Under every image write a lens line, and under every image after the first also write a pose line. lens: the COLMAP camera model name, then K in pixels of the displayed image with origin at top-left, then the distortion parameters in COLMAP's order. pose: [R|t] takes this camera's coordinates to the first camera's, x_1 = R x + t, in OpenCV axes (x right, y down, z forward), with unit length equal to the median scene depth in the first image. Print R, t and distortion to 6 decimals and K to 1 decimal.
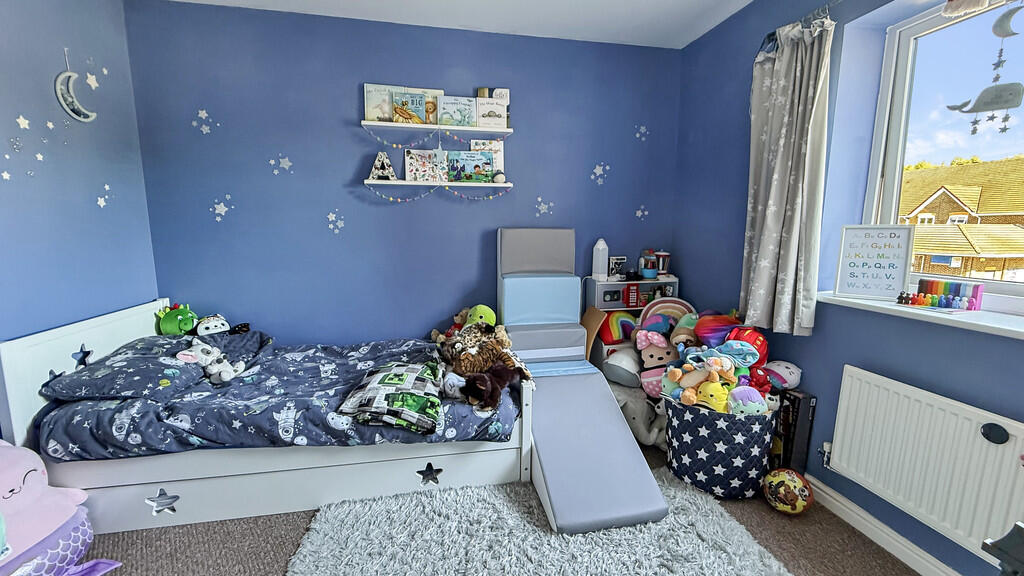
lens RADIAL K [[416.5, 0, 512.0], [0, 416.5, 288.0], [0, 0, 1]] dist [-0.000693, -0.000080]
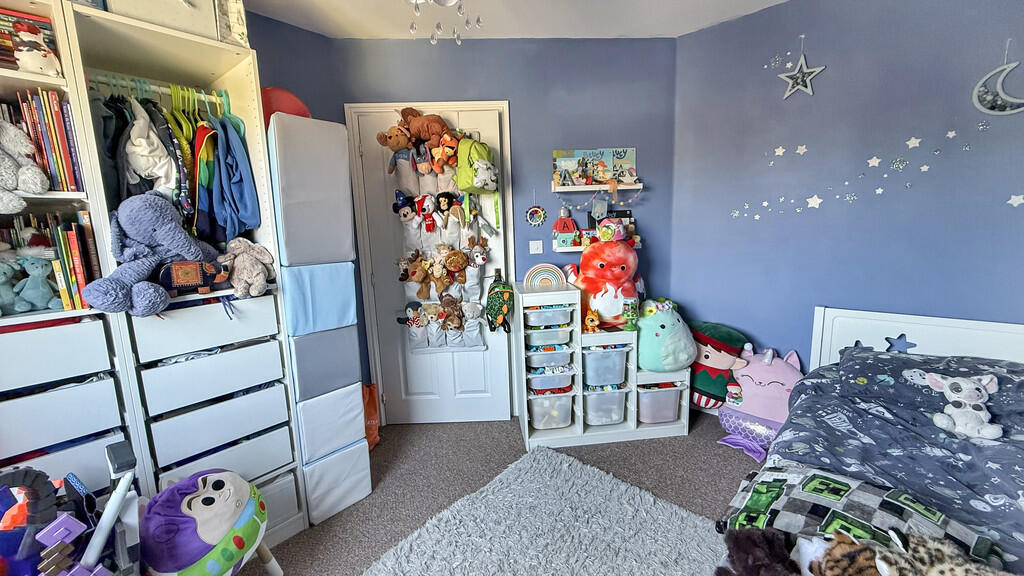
lens RADIAL K [[387.4, 0, 512.0], [0, 387.4, 288.0], [0, 0, 1]] dist [-0.000004, 0.000059]
pose [[-0.794449, 0.117698, -0.595818, 0.413688], [-0.060193, 0.960953, 0.270086, -0.202665], [0.604341, 0.250434, -0.756343, 1.118893]]
